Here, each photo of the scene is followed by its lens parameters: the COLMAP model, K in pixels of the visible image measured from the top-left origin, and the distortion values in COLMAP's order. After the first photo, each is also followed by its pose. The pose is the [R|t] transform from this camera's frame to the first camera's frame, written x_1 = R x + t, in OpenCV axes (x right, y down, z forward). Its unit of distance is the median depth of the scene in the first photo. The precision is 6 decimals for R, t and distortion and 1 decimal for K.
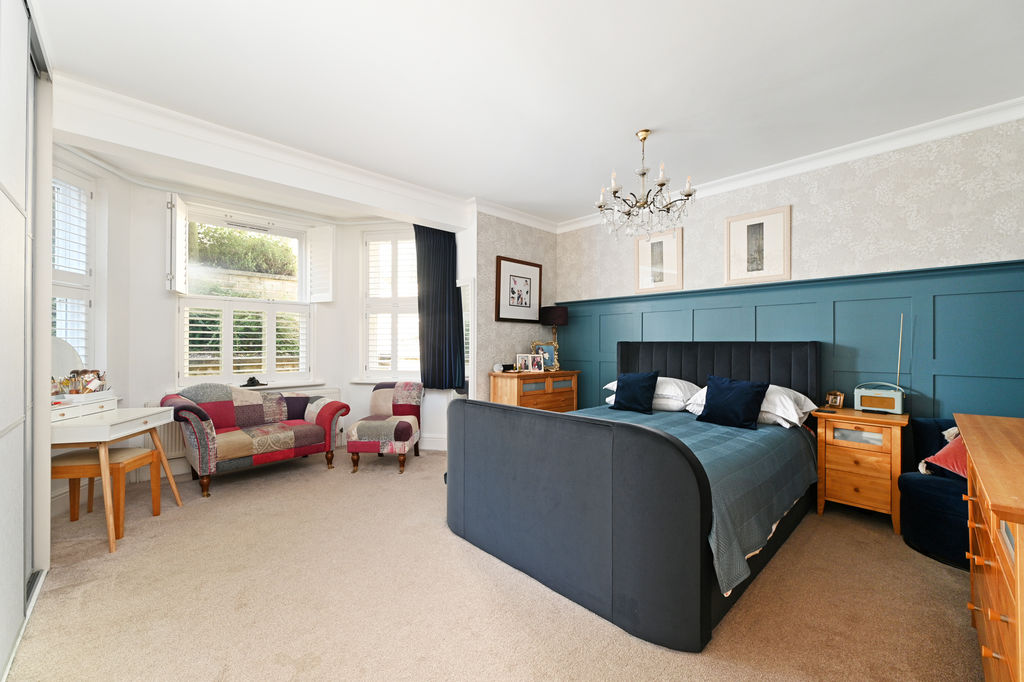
lens RADIAL K [[399.2, 0, 509.7], [0, 399.2, 342.5], [0, 0, 1]] dist [-0.003101, -0.000428]
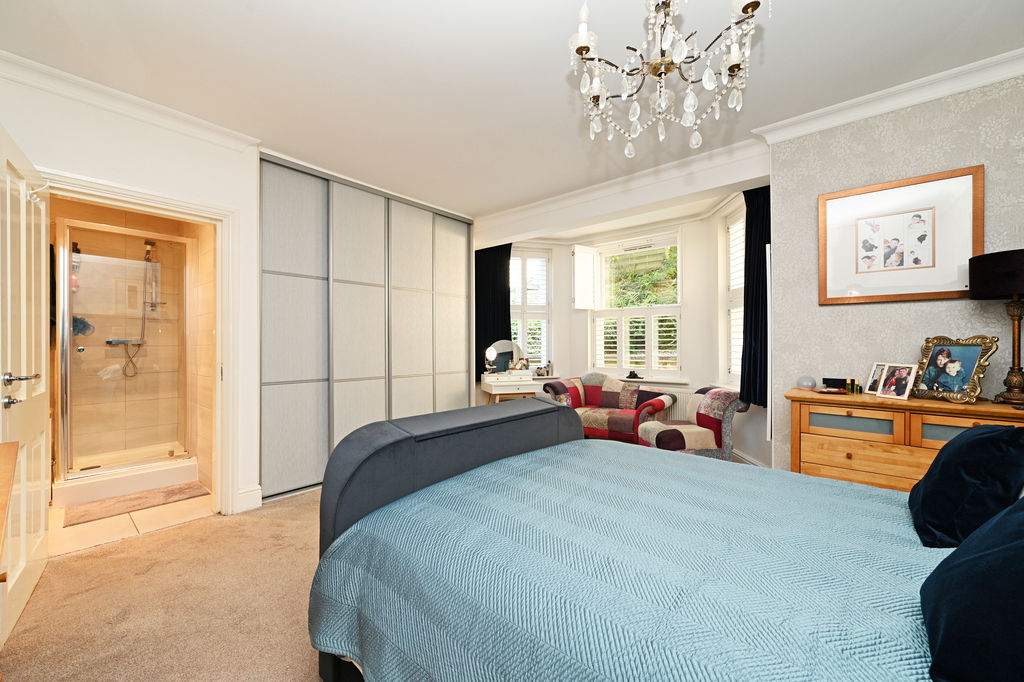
lens RADIAL K [[399.2, 0, 510.0], [0, 399.2, 342.5], [0, 0, 1]] dist [-0.003101, -0.000428]
pose [[0.107759, -0.005979, -0.994159, 0.526911], [0.005728, 0.999969, -0.005393, 0.003961], [0.994160, -0.005114, 0.107790, 0.485342]]
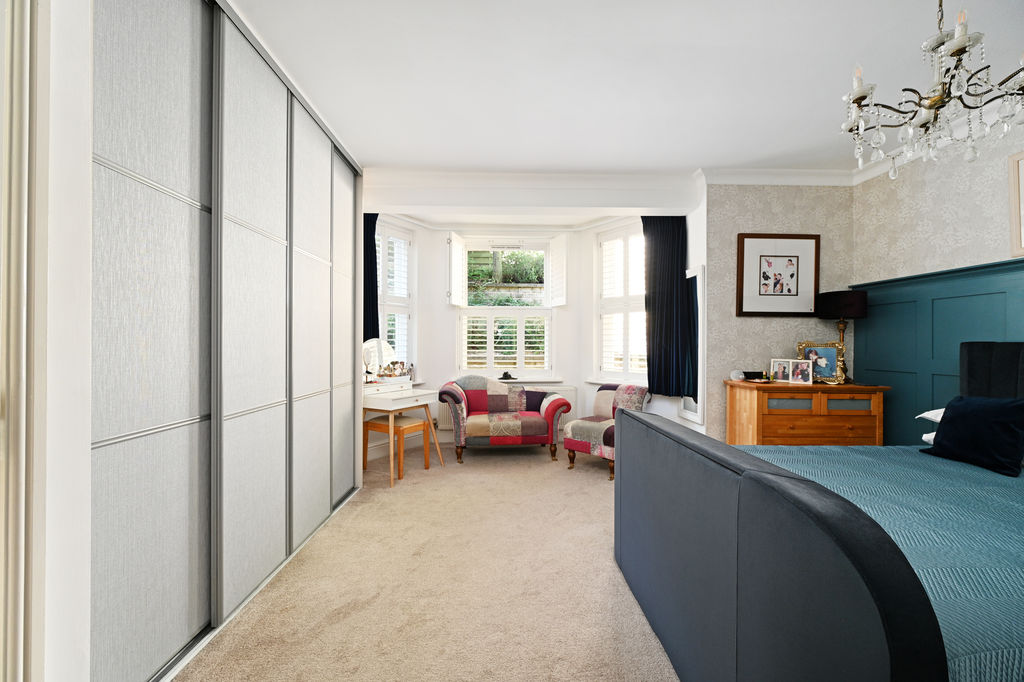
lens RADIAL K [[399.2, 0, 510.3], [0, 399.2, 341.2], [0, 0, 1]] dist [-0.003101, -0.000428]
pose [[0.743493, -0.002292, -0.668740, 0.164845], [-0.000597, 0.999991, -0.004090, -0.000296], [0.668743, 0.003440, 0.743485, 0.112271]]
